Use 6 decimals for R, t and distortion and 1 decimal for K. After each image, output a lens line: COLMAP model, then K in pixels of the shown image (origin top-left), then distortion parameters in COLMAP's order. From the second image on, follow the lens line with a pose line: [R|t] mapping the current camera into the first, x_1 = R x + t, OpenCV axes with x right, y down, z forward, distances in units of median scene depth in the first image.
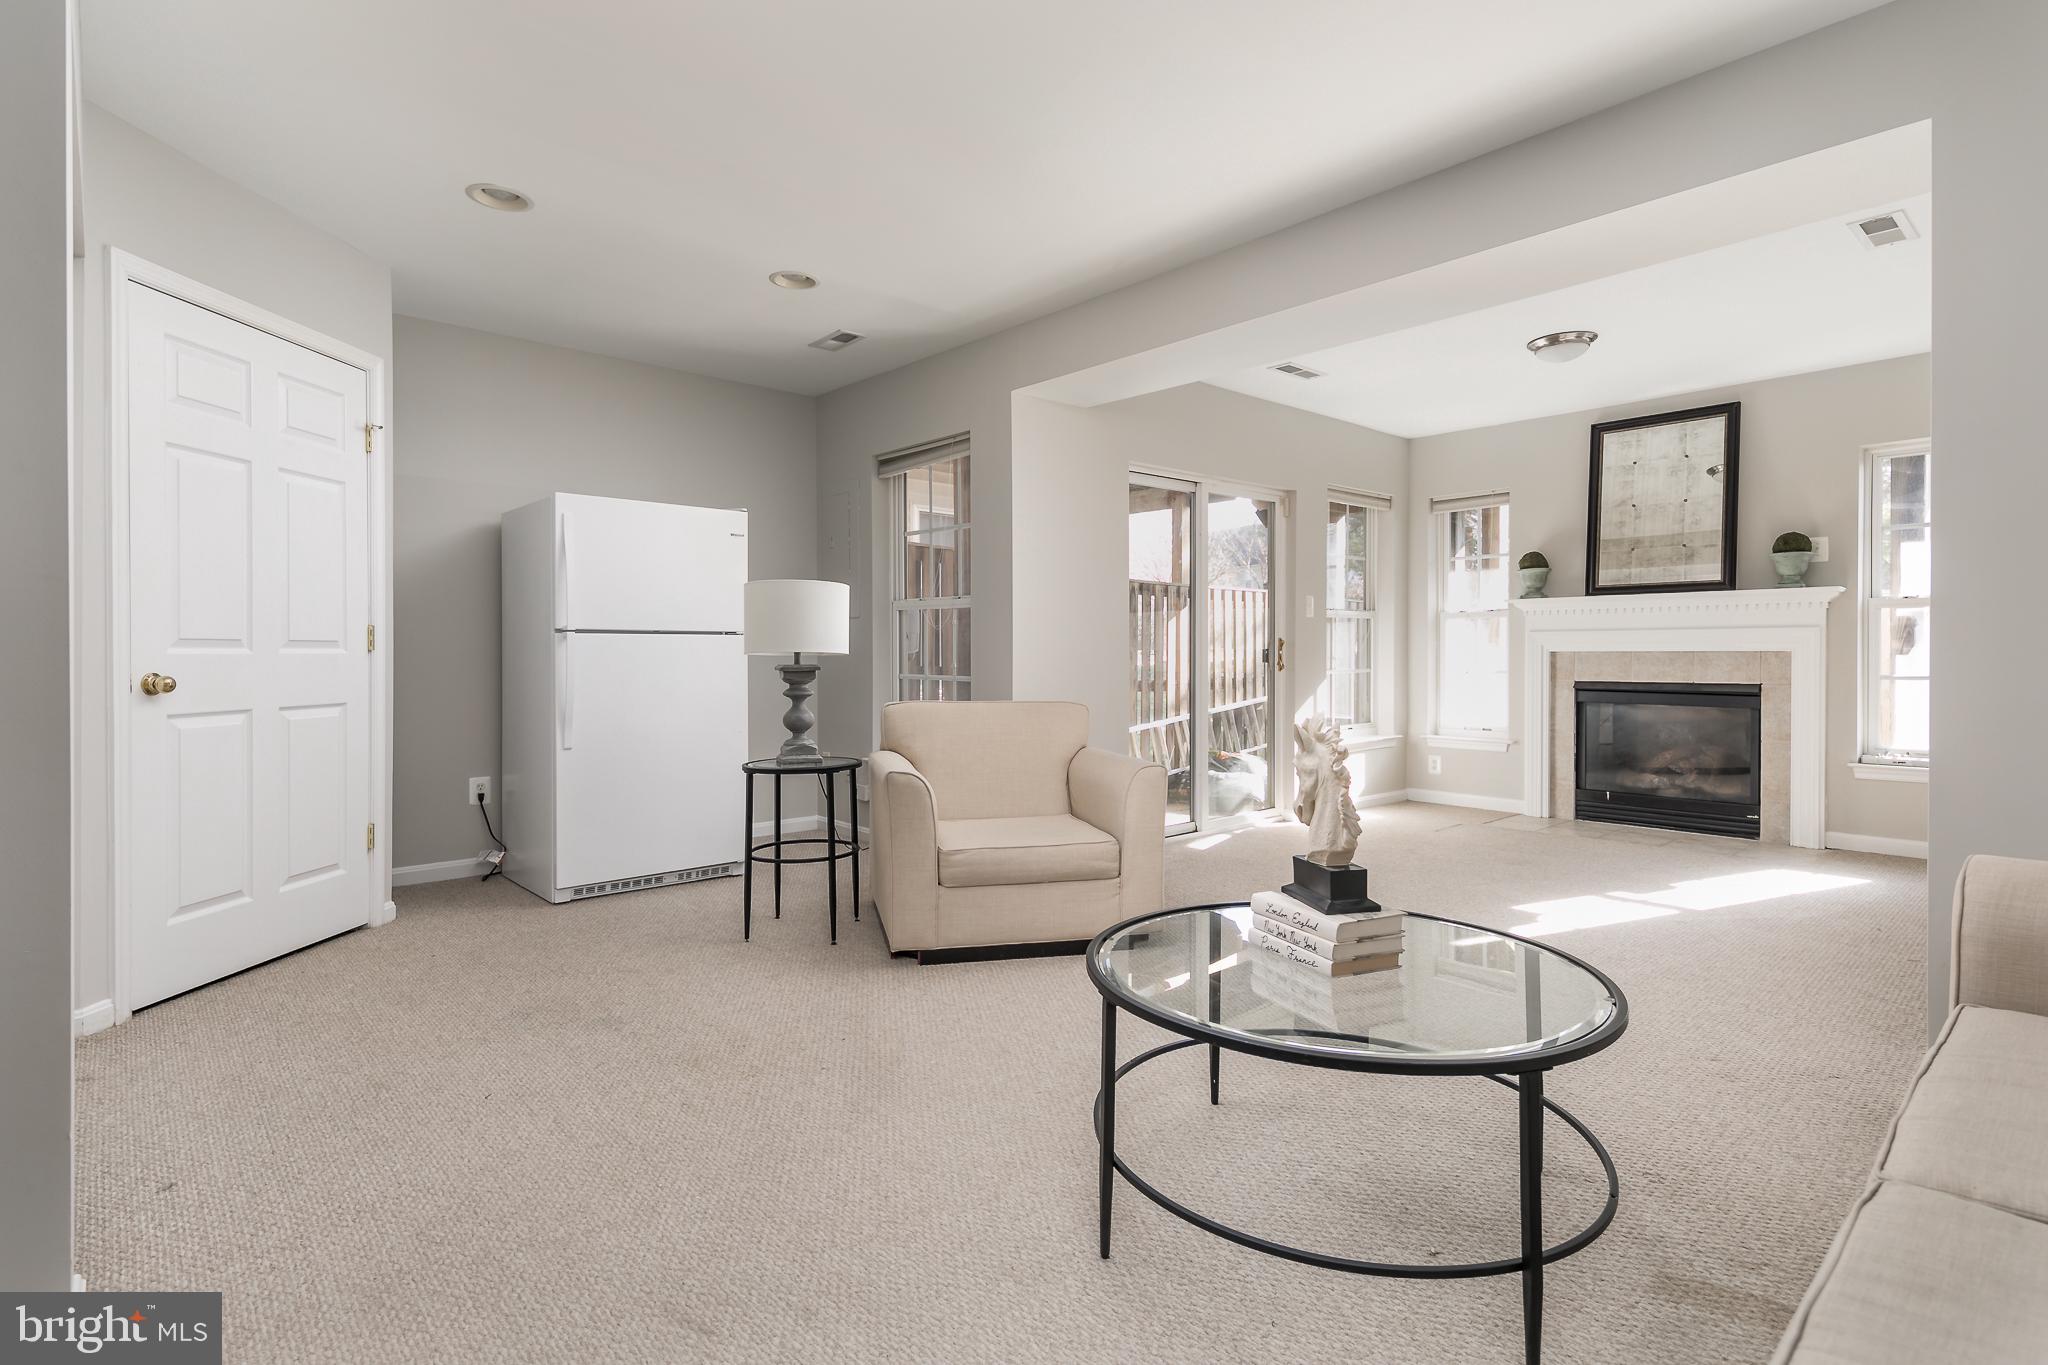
lens RADIAL K [[1000.3, 0, 1021.5], [0, 1000.3, 669.9], [0, 0, 1]] dist [0.006302, -0.006117]
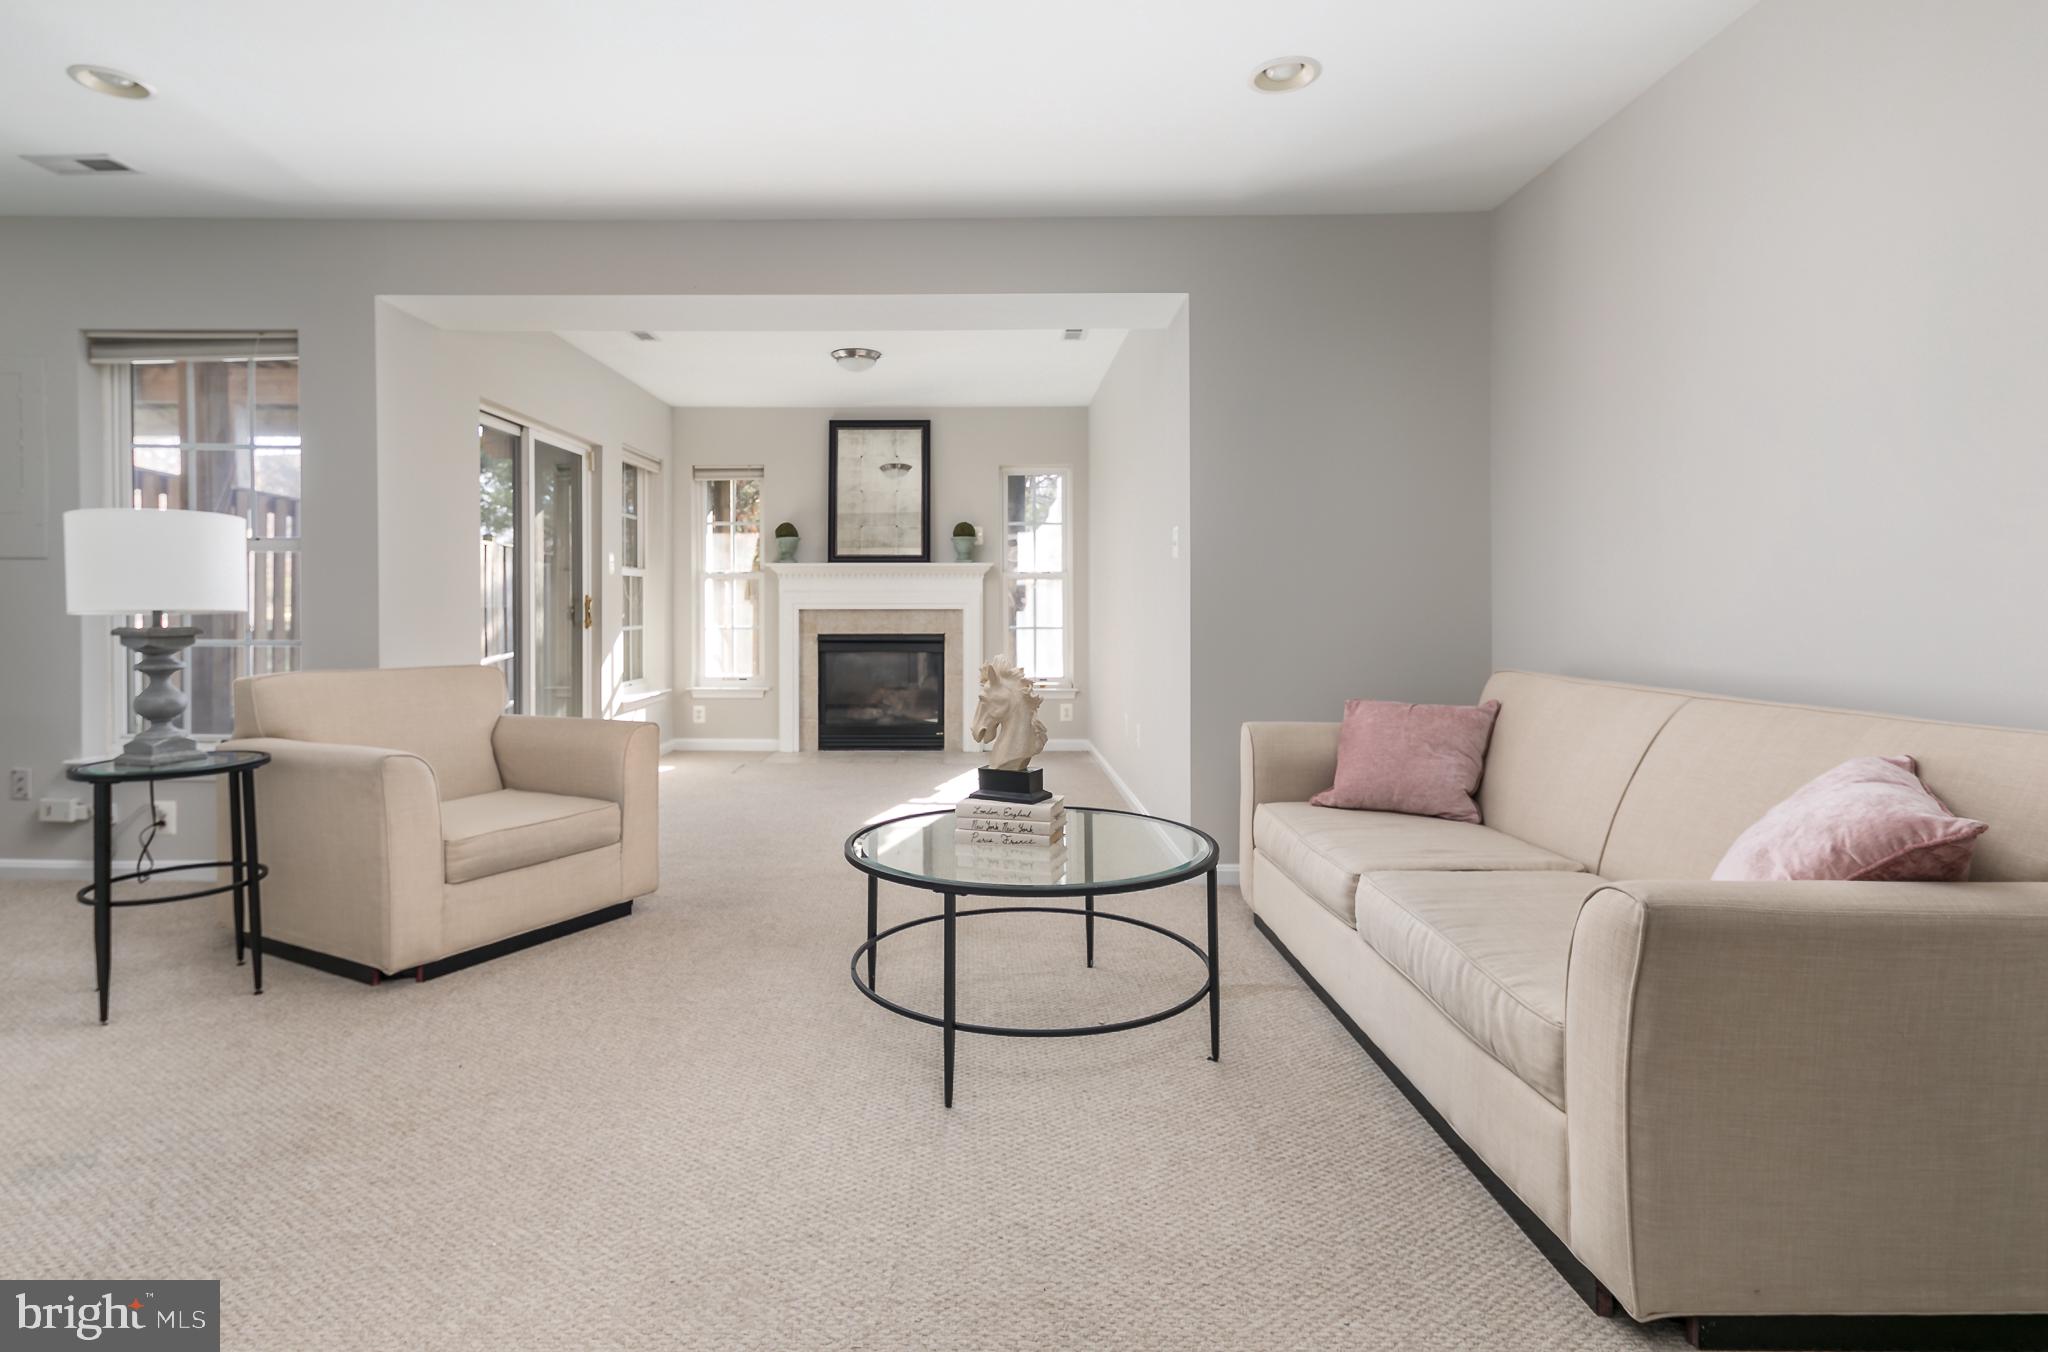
lens RADIAL K [[1000.3, 0, 1031.8], [0, 1000.3, 627.2], [0, 0, 1]] dist [0.006302, -0.006117]
pose [[0.661983, -0.012324, 0.749418, -0.190180], [0.012460, 0.999908, 0.005436, -0.000636], [-0.749416, 0.005739, 0.662075, 0.028285]]
